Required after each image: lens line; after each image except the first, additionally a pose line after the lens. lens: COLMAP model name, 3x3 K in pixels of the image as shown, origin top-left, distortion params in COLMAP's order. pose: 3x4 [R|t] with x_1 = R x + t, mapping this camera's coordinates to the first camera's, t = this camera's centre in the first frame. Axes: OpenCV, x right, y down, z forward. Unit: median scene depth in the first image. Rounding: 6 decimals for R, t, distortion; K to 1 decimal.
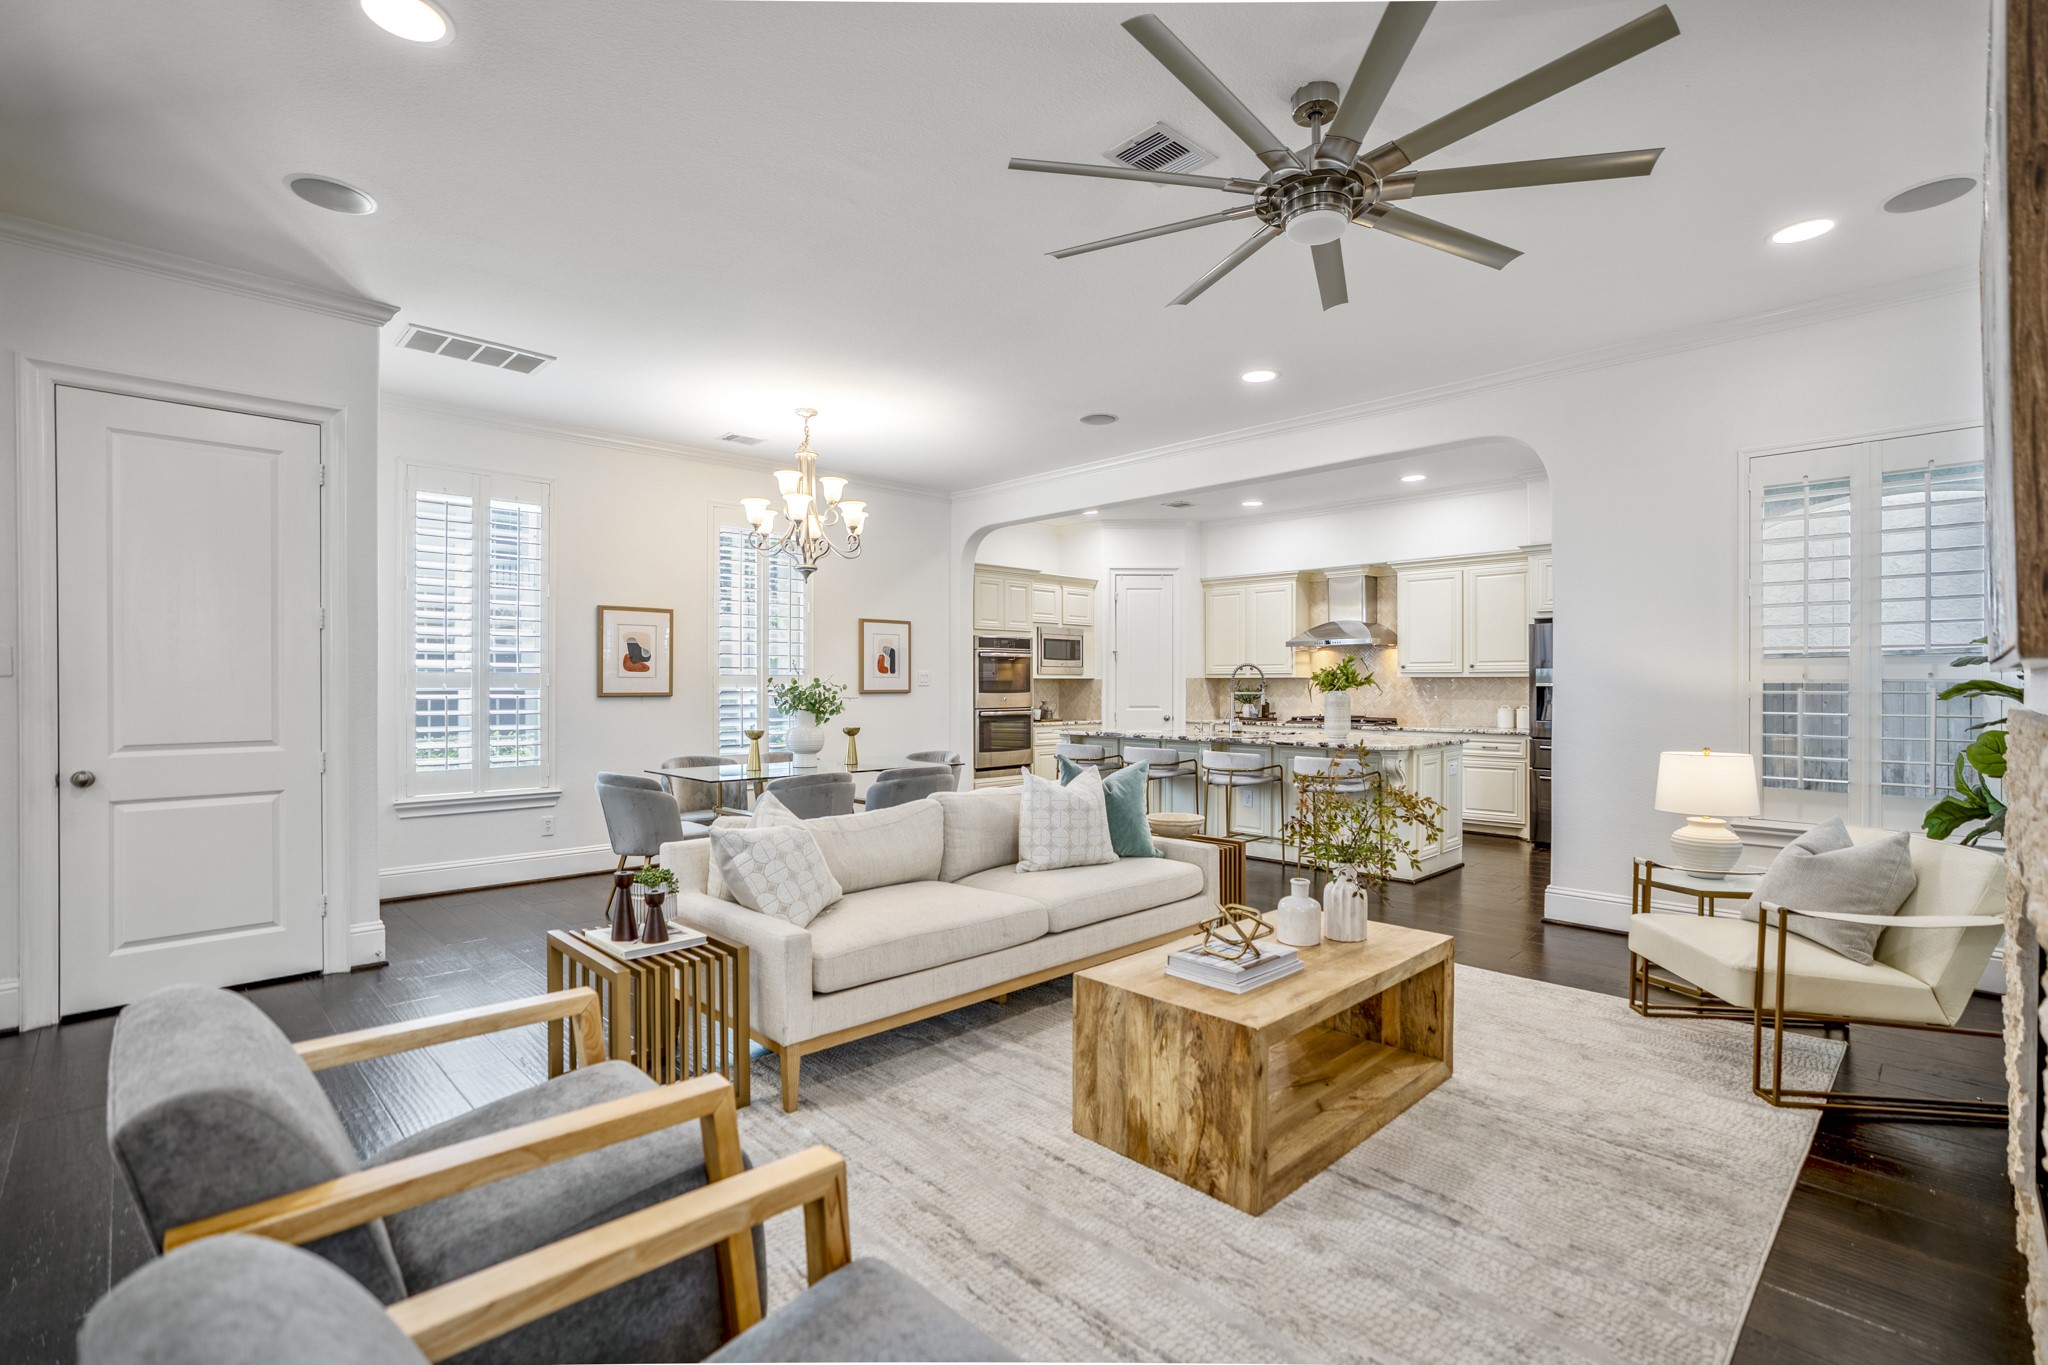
lens RADIAL K [[945.7, 0, 1032.4], [0, 945.7, 684.8], [0, 0, 1]] dist [-0.047541, 0.019026]
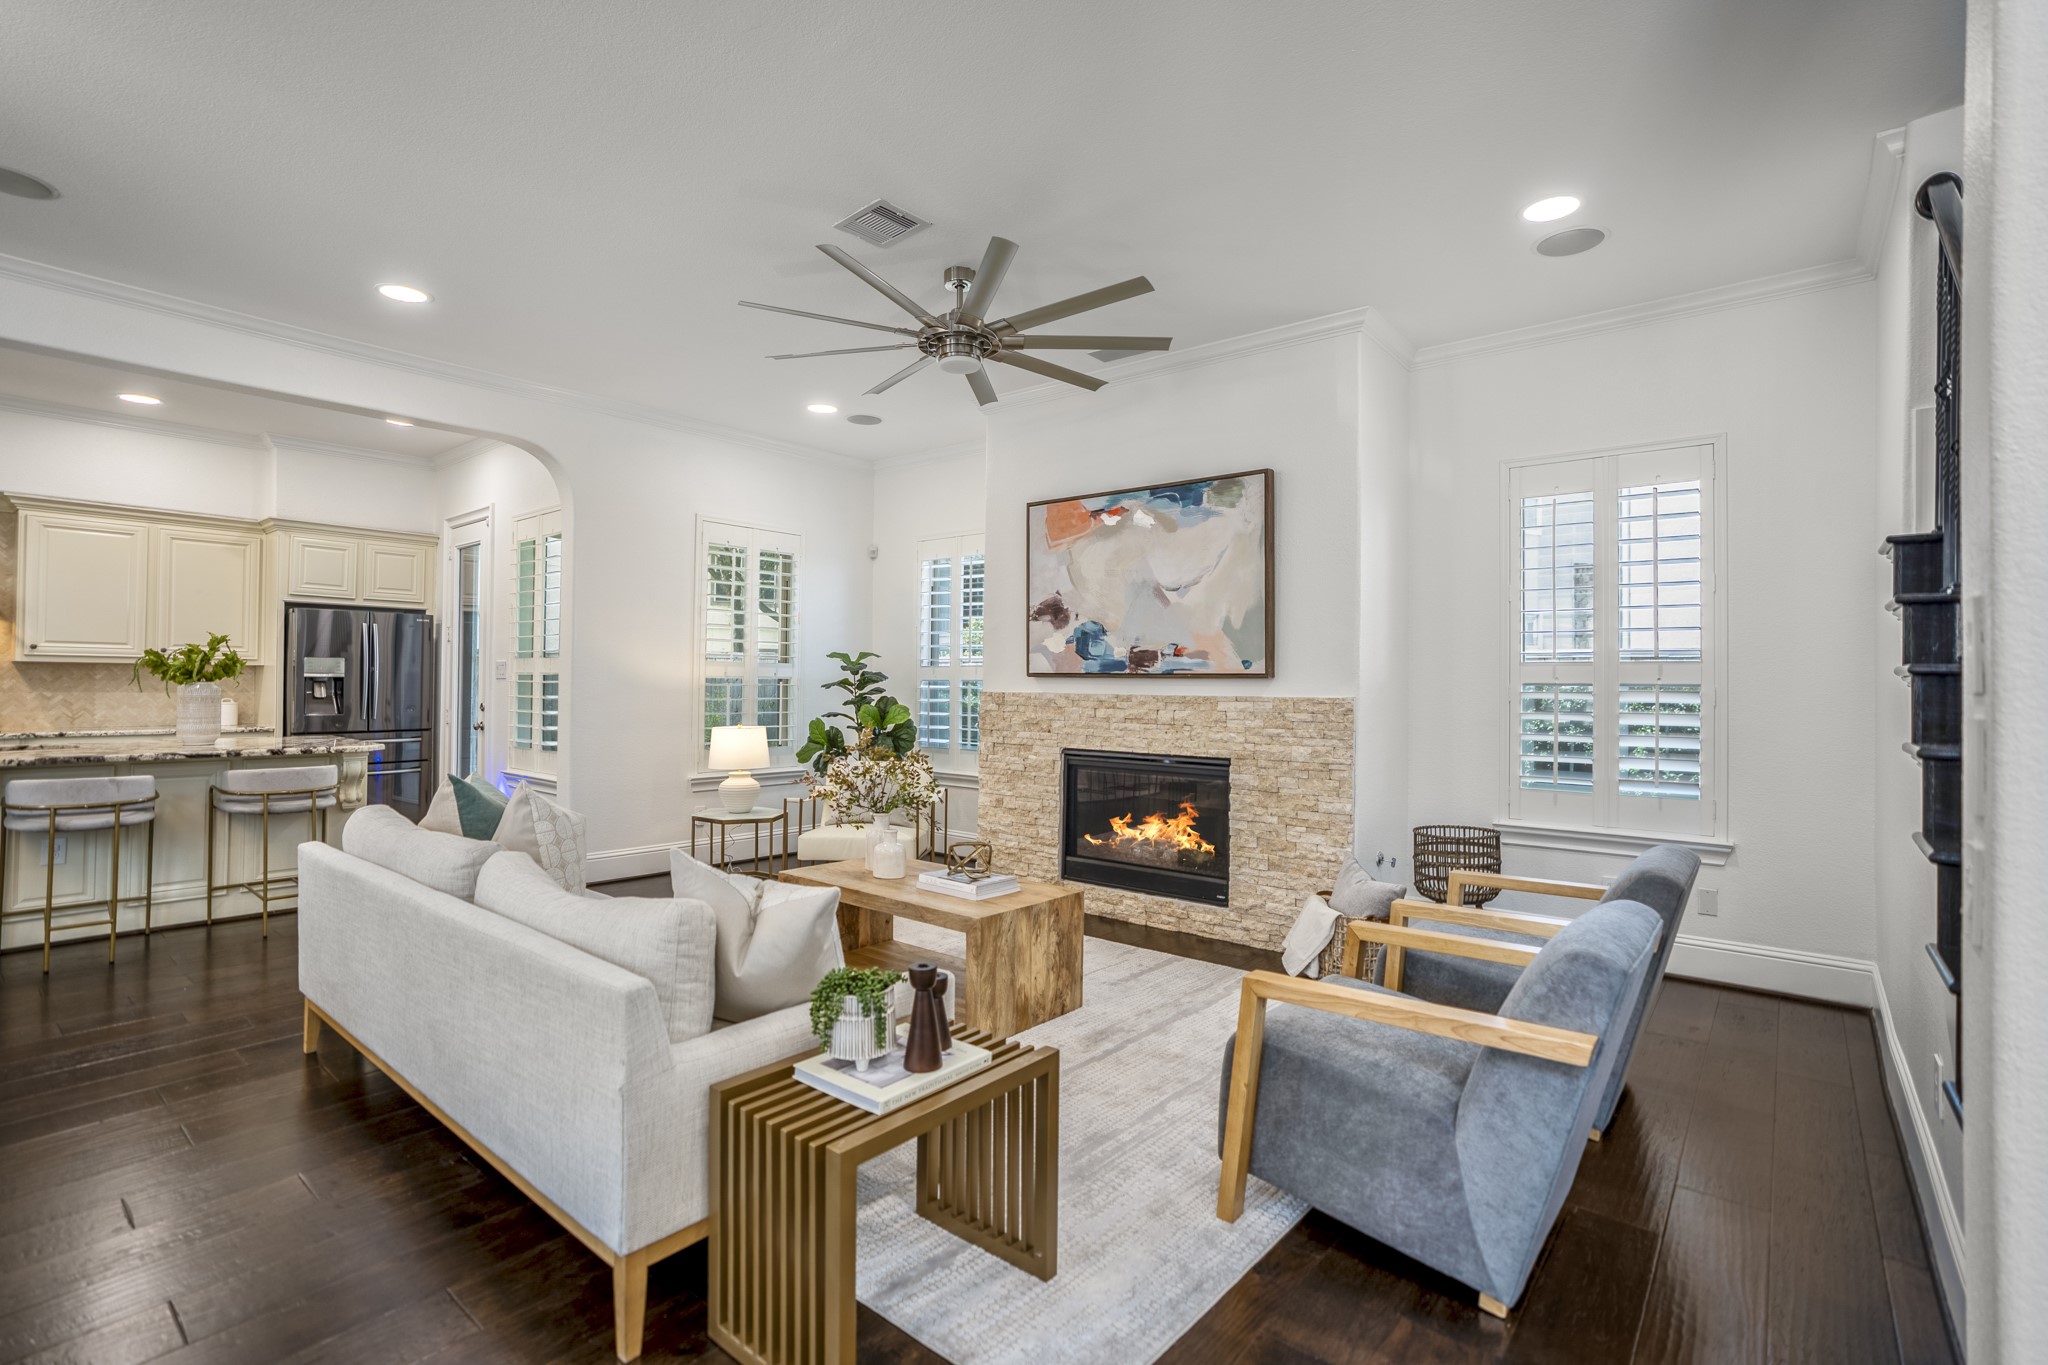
lens RADIAL K [[945.7, 0, 1042.0], [0, 945.7, 672.9], [0, 0, 1]] dist [-0.047541, 0.019026]
pose [[-0.106136, 0.011484, 0.994285, -0.361535], [-0.010206, 0.999868, -0.012638, 0.001560], [-0.994299, -0.011489, -0.106005, 0.322912]]
